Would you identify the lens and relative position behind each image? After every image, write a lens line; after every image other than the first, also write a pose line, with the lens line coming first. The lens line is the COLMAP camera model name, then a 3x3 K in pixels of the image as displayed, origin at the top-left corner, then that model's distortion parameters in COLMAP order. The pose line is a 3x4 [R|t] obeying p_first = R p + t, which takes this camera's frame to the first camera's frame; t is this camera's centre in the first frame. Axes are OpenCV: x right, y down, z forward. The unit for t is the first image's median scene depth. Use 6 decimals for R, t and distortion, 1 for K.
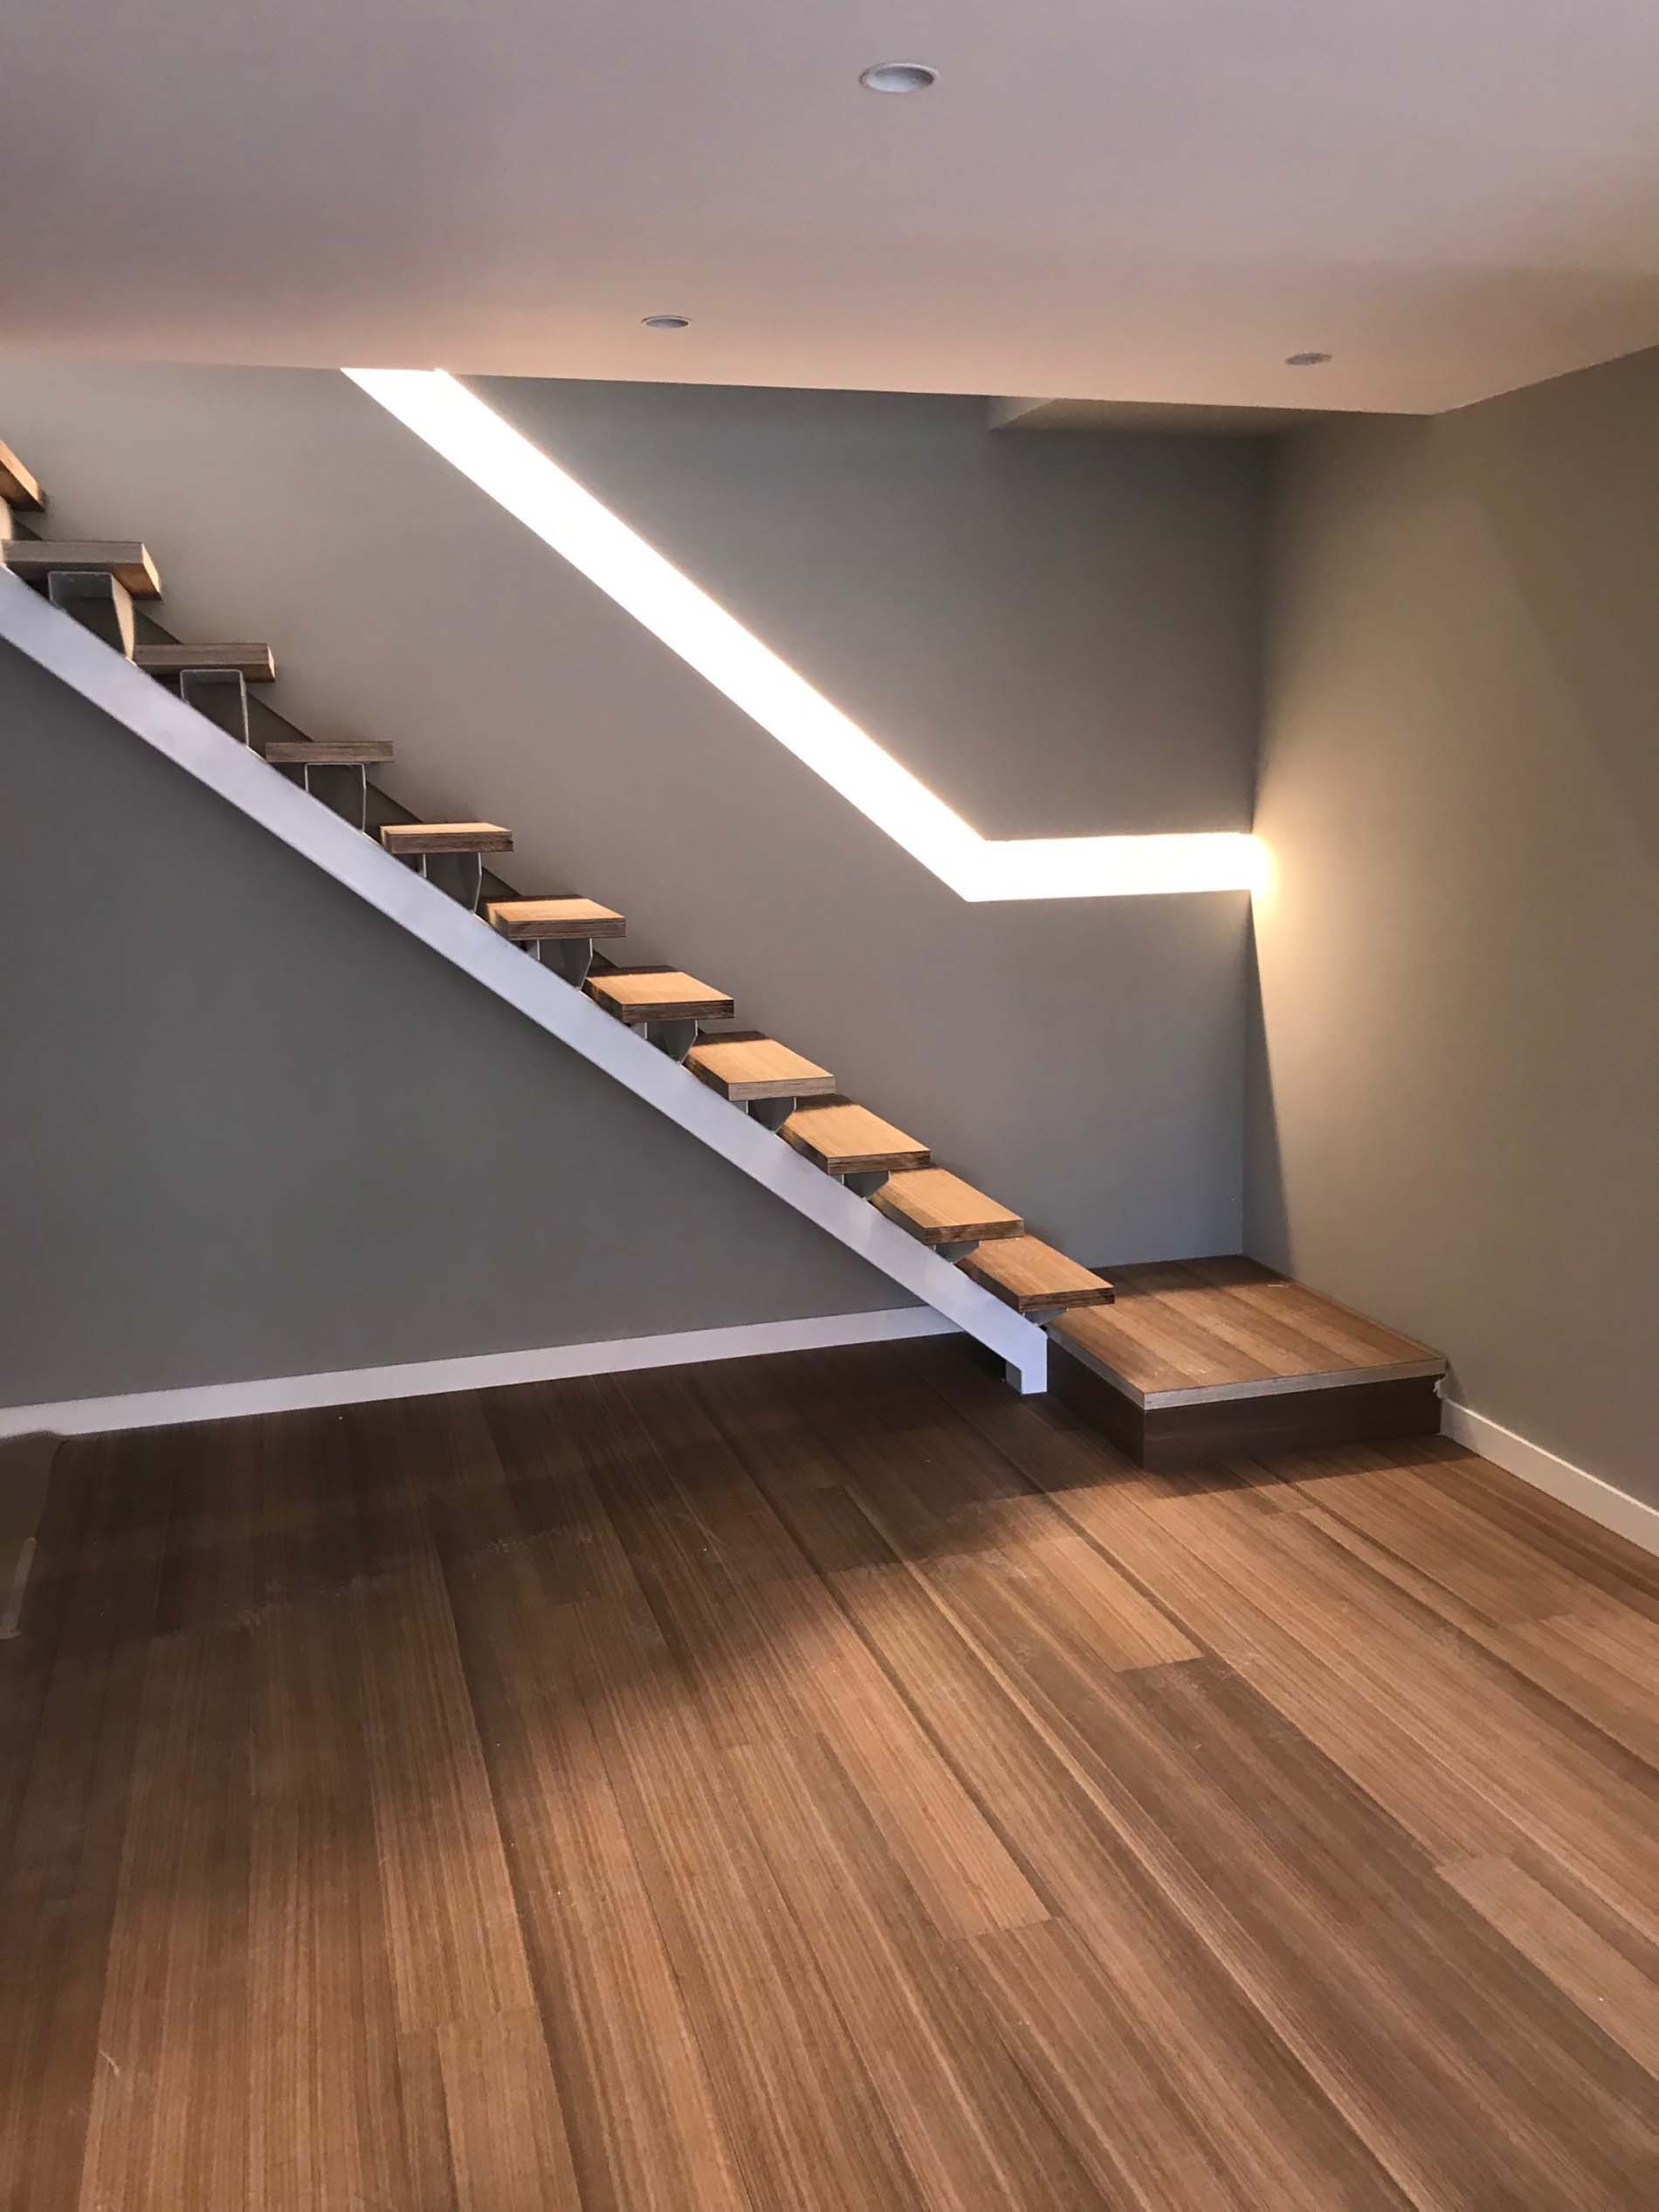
lens RADIAL K [[1807.0, 0, 829.5], [0, 1807.0, 1106.0], [0, 0, 1]] dist [0.001218, 0.007996]
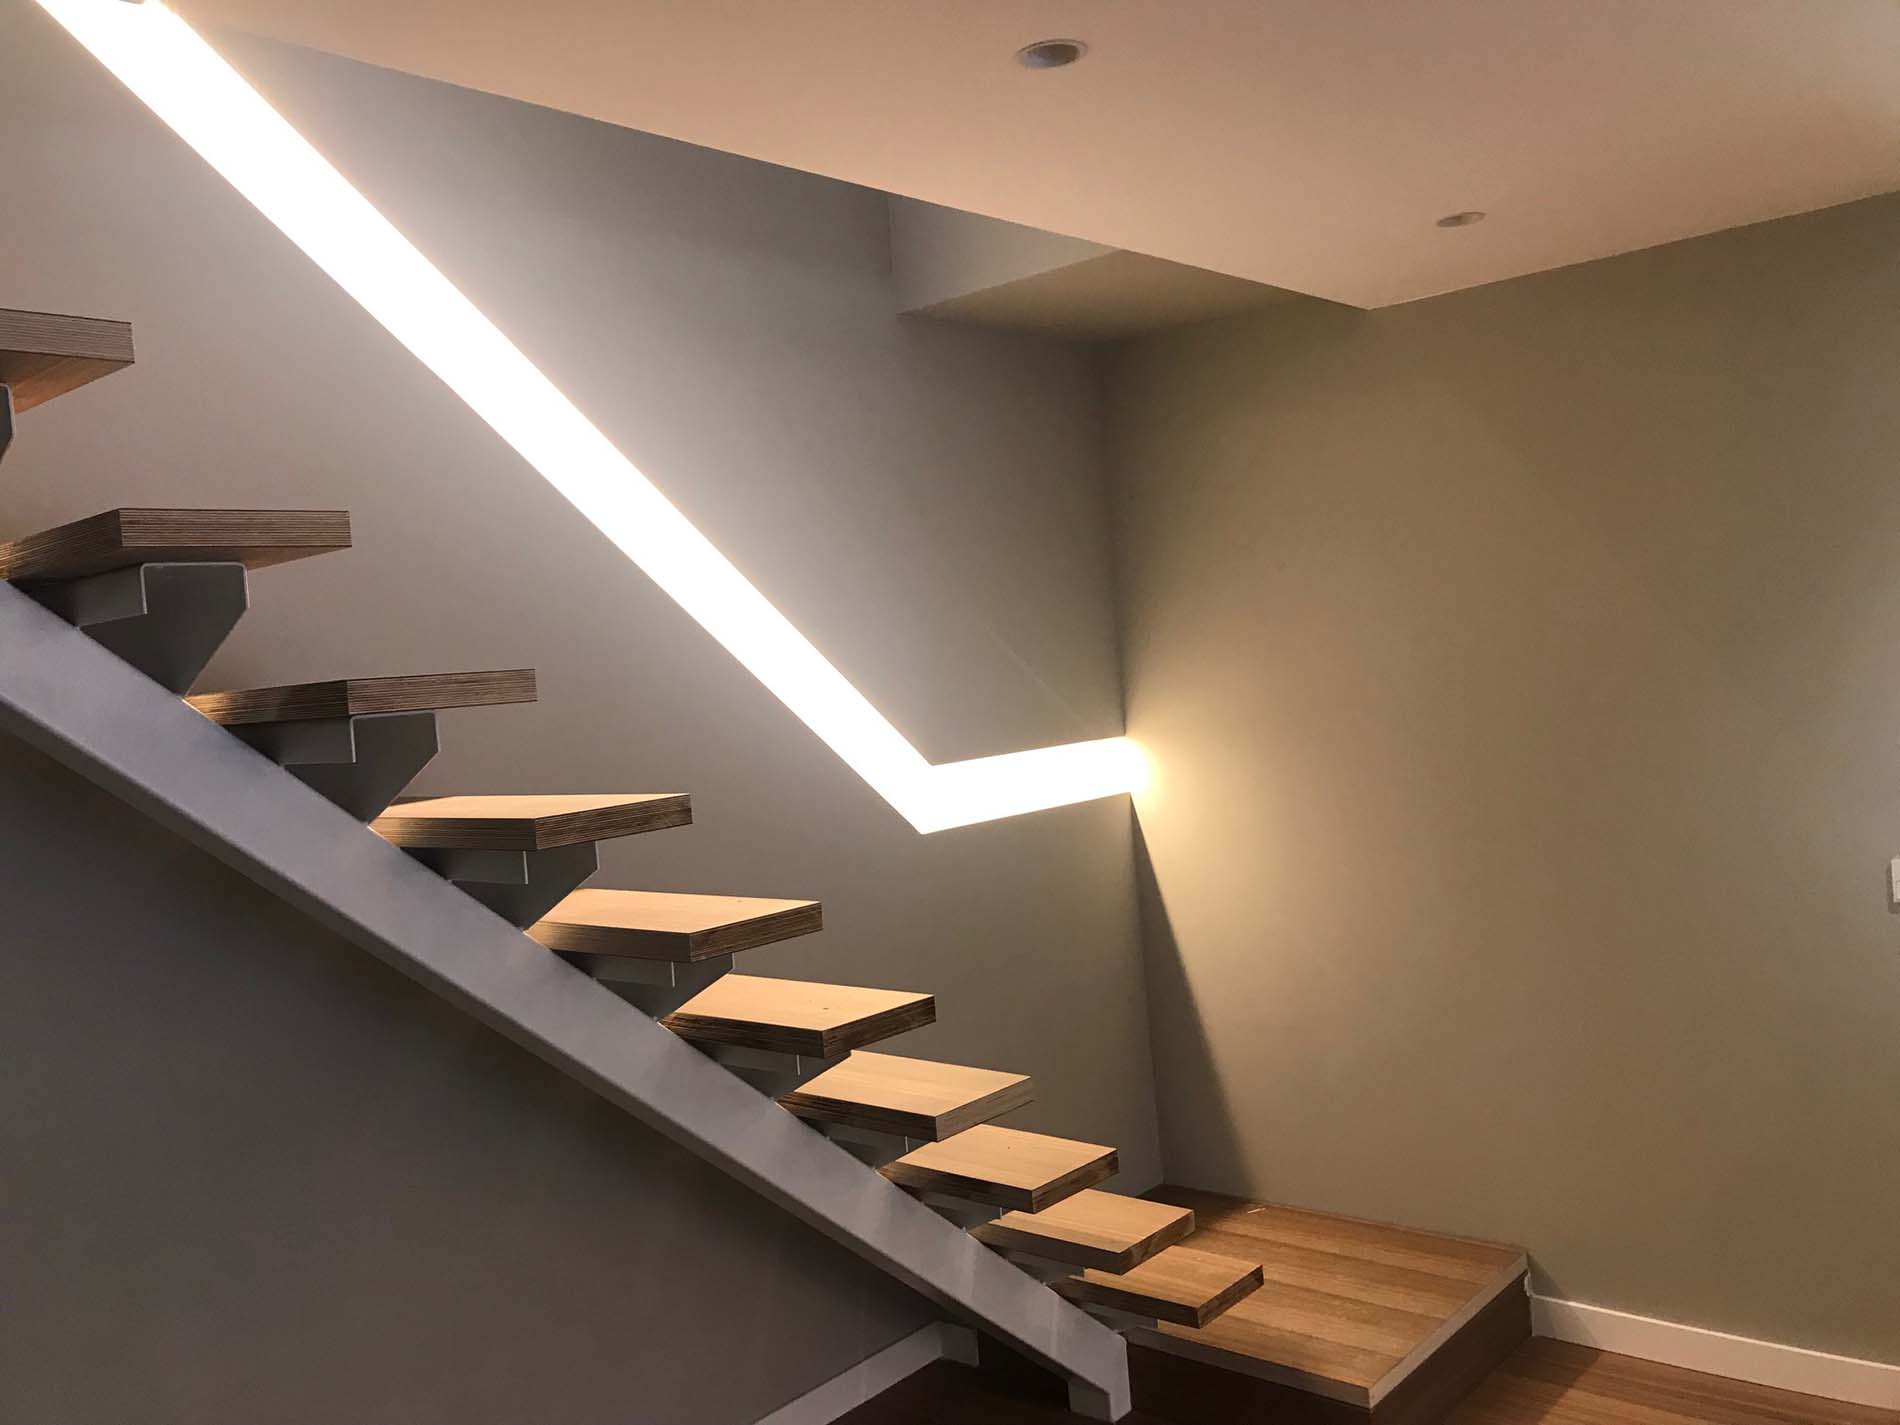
lens RADIAL K [[1552.2, 0, 949.0], [0, 1552.2, 671.6], [0, 0, 1]] dist [0.001218, 0.007996]
pose [[0.854655, -0.059389, 0.515789, -0.307615], [0.166903, 0.972133, -0.164622, -0.069519], [-0.491639, 0.226782, 0.840750, 0.377450]]
